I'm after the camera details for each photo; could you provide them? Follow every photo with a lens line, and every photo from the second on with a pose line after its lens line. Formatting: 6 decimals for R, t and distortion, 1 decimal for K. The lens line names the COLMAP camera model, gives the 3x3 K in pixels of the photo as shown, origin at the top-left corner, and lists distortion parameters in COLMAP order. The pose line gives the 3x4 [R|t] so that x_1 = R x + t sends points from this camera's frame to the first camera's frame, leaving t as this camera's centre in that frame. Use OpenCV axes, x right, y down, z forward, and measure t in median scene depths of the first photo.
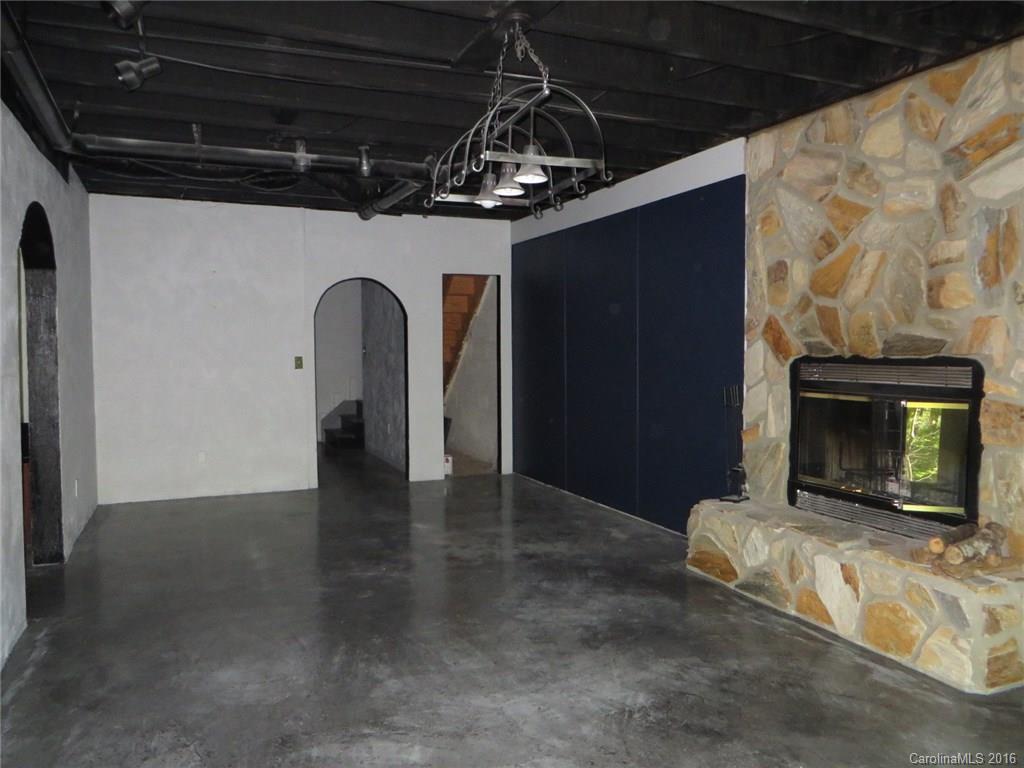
lens RADIAL K [[750.9, 0, 512.0], [0, 750.9, 384.0], [0, 0, 1]] dist [-0.030456, -0.000991]
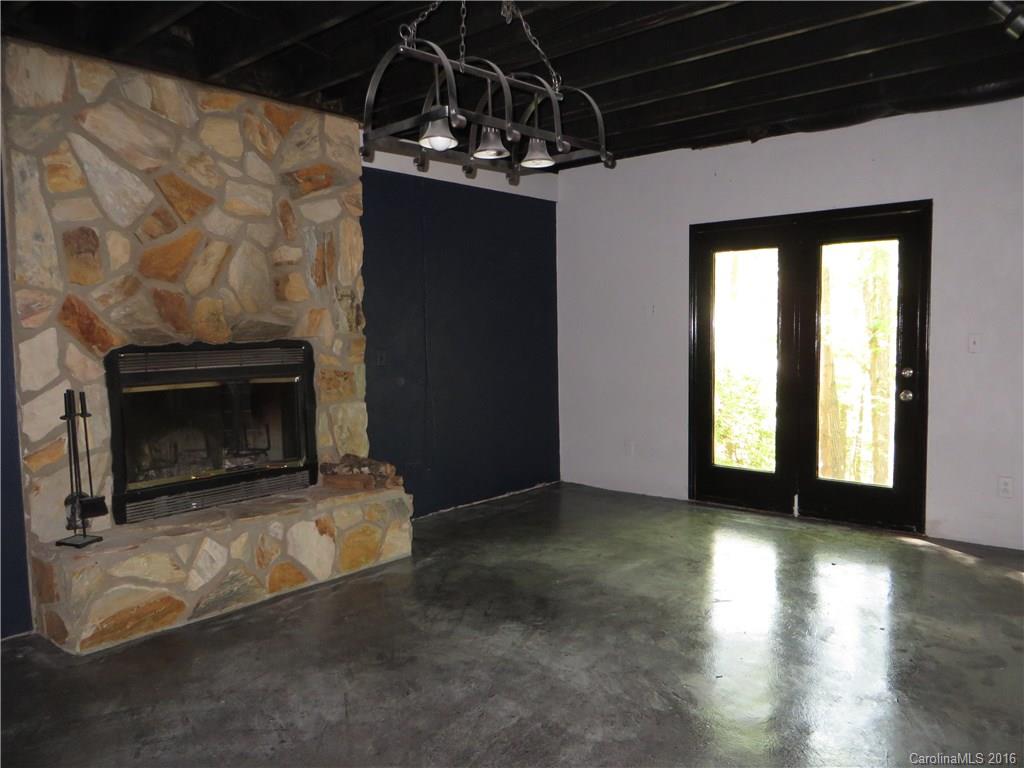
lens RADIAL K [[769.0, 0, 512.0], [0, 769.0, 384.0], [0, 0, 1]] dist [0.000047, -0.000835]
pose [[-0.422011, -0.062243, 0.904452, -0.729791], [0.061967, 0.993327, 0.097273, -0.063439], [-0.904471, 0.097096, -0.415338, 1.175133]]
